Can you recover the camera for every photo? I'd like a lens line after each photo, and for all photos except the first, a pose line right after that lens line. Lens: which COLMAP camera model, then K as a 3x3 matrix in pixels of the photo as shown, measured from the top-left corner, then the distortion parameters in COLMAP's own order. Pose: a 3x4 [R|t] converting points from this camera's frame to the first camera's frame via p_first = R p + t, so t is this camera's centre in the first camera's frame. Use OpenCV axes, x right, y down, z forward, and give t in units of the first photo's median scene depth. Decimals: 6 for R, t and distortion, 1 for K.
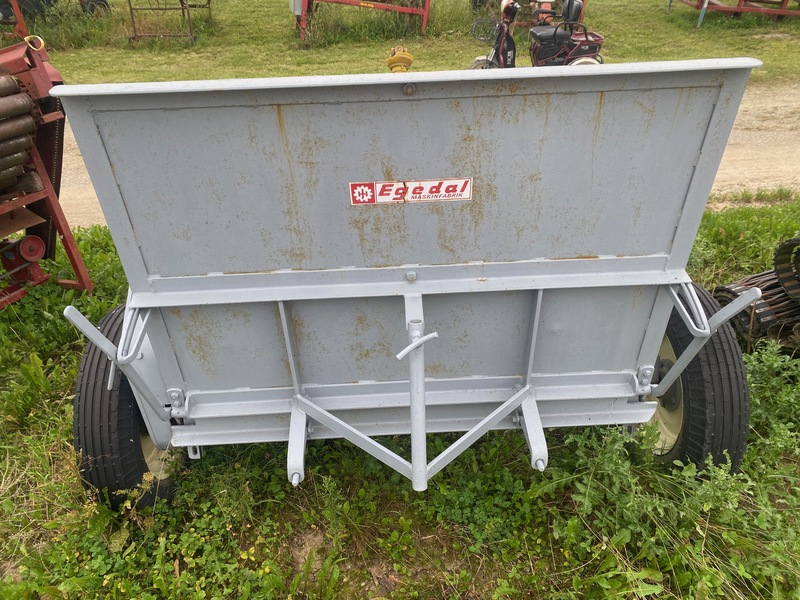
lens RADIAL K [[606.8, 0, 403.3], [0, 606.8, 294.5], [0, 0, 1]] dist [0.052104, -0.054523]
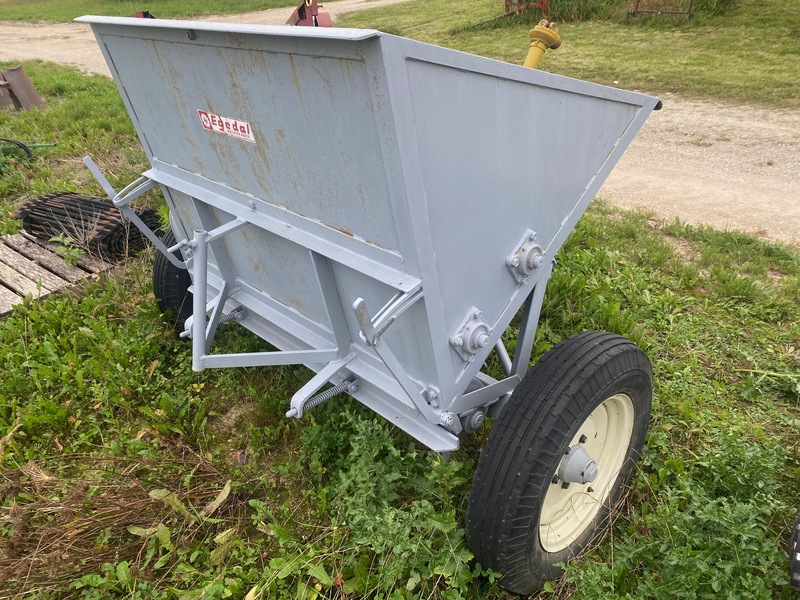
lens RADIAL K [[606.8, 0, 398.5], [0, 606.8, 303.0], [0, 0, 1]] dist [0.052104, -0.054523]
pose [[0.661797, 0.364451, -0.655134, 1.141846], [-0.337406, 0.925169, 0.173834, -0.169719], [0.669464, 0.106003, 0.735242, 0.384115]]
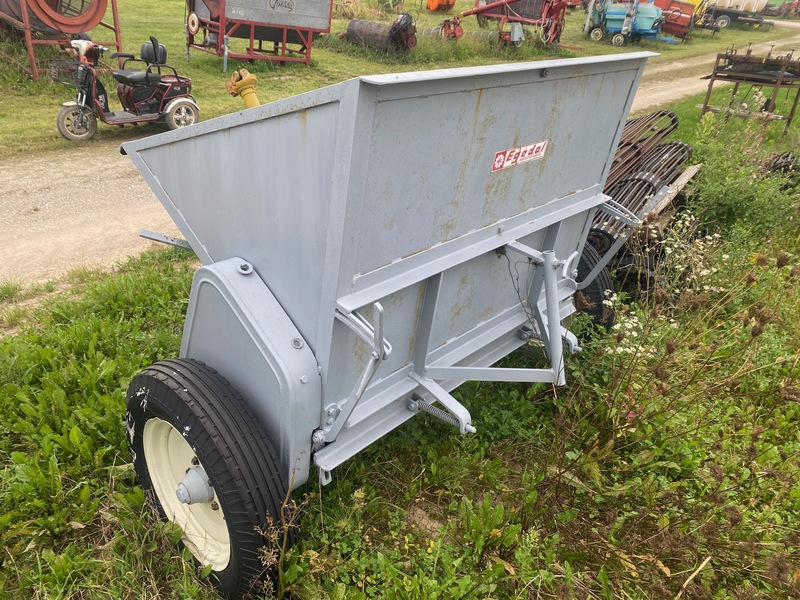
lens RADIAL K [[606.8, 0, 399.0], [0, 606.8, 306.7], [0, 0, 1]] dist [0.052104, -0.054523]
pose [[0.706436, -0.272888, 0.653054, -1.108835], [0.309327, 0.948938, 0.061915, -0.023069], [-0.636604, 0.158269, 0.754776, 0.231167]]
